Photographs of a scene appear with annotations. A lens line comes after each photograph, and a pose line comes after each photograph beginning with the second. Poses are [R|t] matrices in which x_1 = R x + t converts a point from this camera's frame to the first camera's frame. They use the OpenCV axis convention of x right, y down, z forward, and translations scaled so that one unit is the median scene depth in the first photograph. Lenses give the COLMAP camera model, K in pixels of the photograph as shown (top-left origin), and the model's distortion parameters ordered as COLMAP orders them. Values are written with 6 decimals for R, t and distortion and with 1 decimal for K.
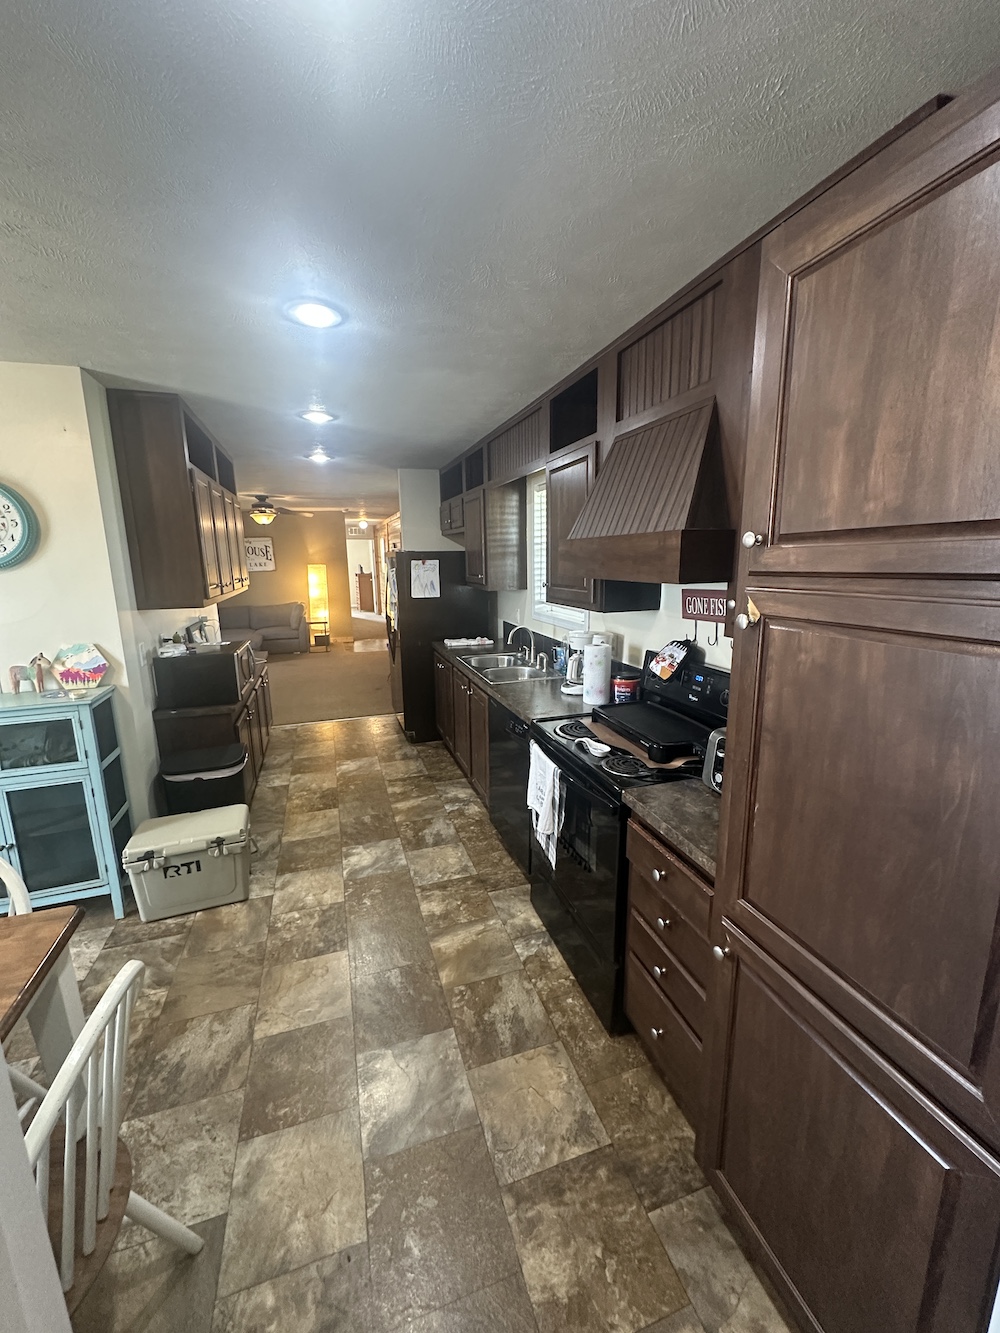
lens RADIAL K [[527.8, 0, 507.8], [0, 527.8, 662.8], [0, 0, 1]] dist [-0.001737, 0.000994]
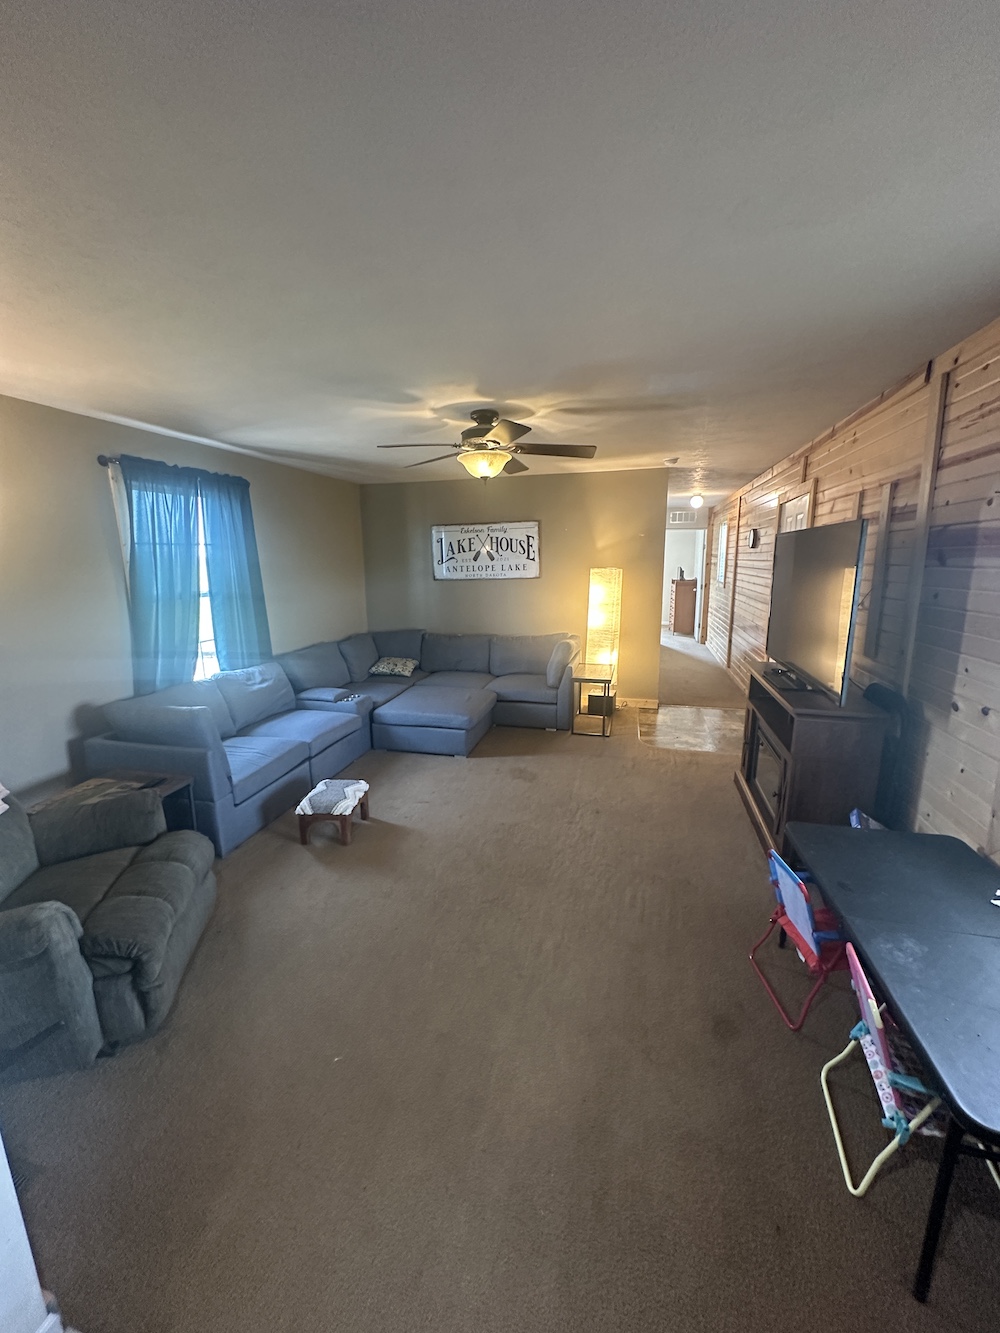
lens RADIAL K [[527.8, 0, 496.2], [0, 527.8, 662.4], [0, 0, 1]] dist [-0.001737, 0.000994]
pose [[0.830591, 0.106342, -0.546636, -0.128090], [-0.107289, 0.993766, 0.030305, -0.080851], [0.546451, 0.033477, 0.836822, 0.419179]]
